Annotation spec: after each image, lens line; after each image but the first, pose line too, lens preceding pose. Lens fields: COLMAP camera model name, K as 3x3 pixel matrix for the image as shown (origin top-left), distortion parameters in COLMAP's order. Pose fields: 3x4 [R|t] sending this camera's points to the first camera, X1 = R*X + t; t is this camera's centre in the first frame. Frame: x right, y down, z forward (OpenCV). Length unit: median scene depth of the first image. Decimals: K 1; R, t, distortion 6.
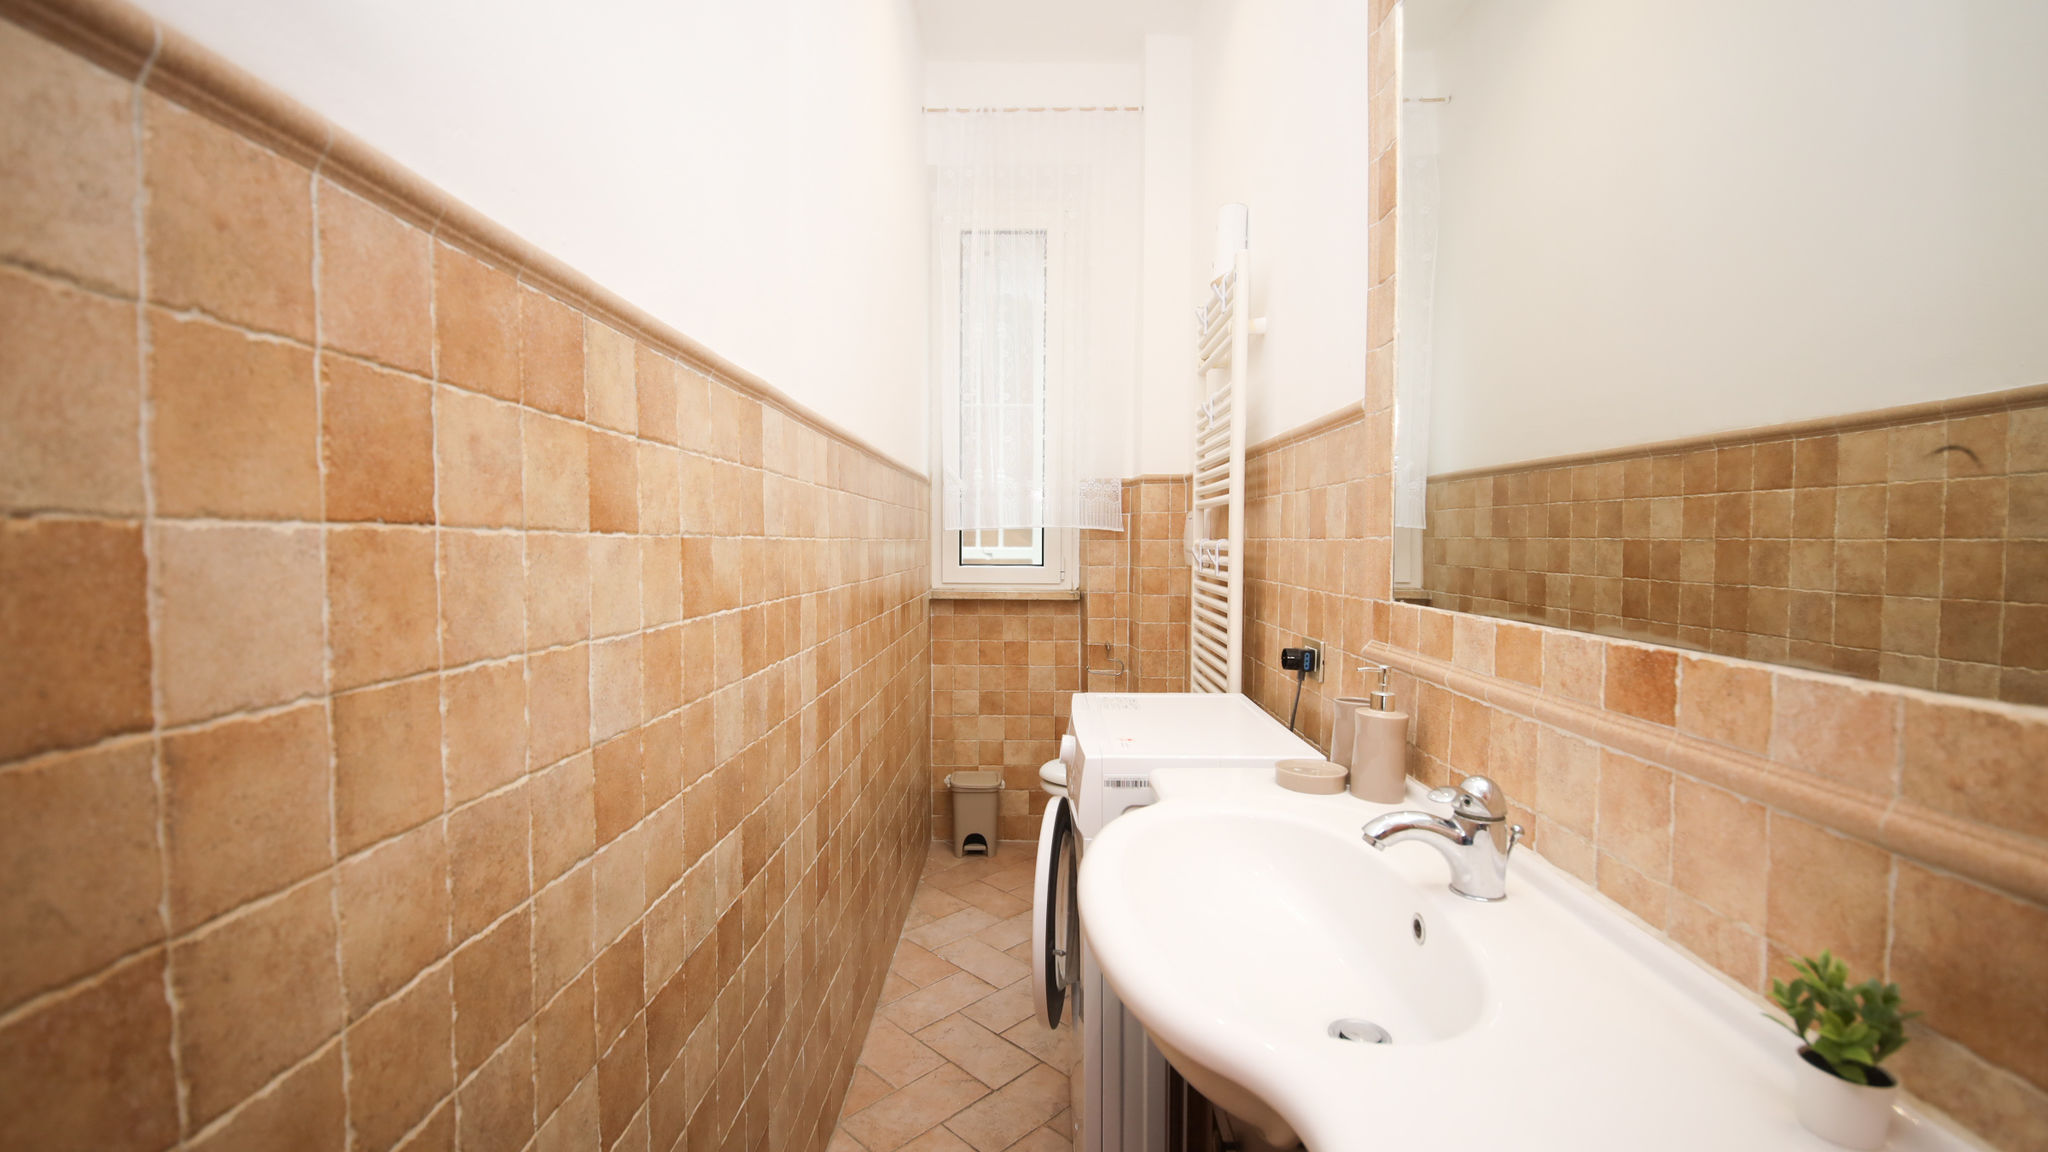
lens RADIAL K [[847.9, 0, 1019.9], [0, 847.9, 570.0], [0, 0, 1]] dist [0.003205, -0.012532]
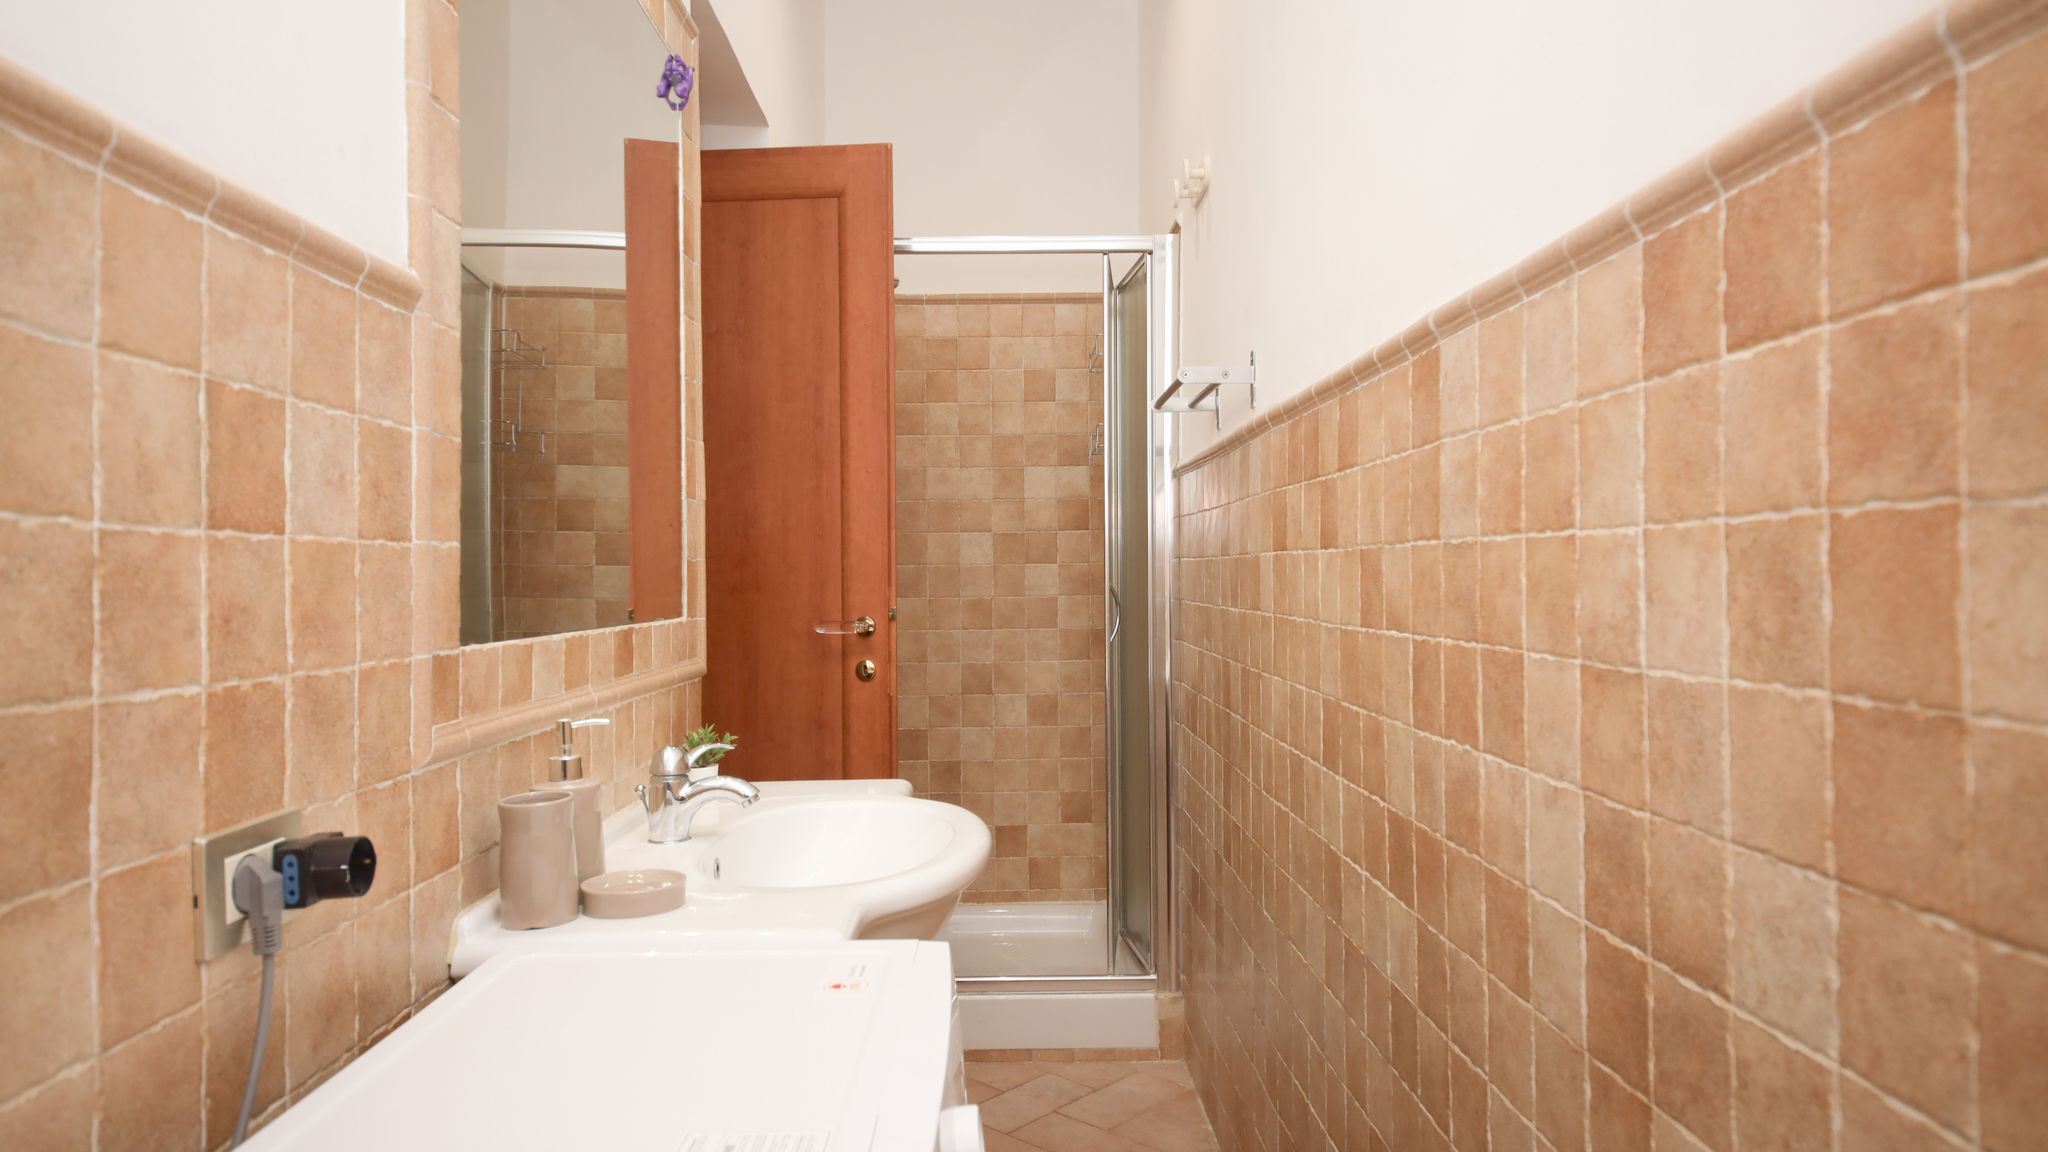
lens RADIAL K [[1390.8, 0, 1024.0], [0, 1390.8, 576.0], [0, 0, 1]] dist [-0.000146, -0.000049]
pose [[-0.999144, 0.003932, -0.041171, 0.090642], [0.002606, 0.999477, 0.032225, -0.058323], [0.041277, 0.032090, -0.998632, 2.554751]]
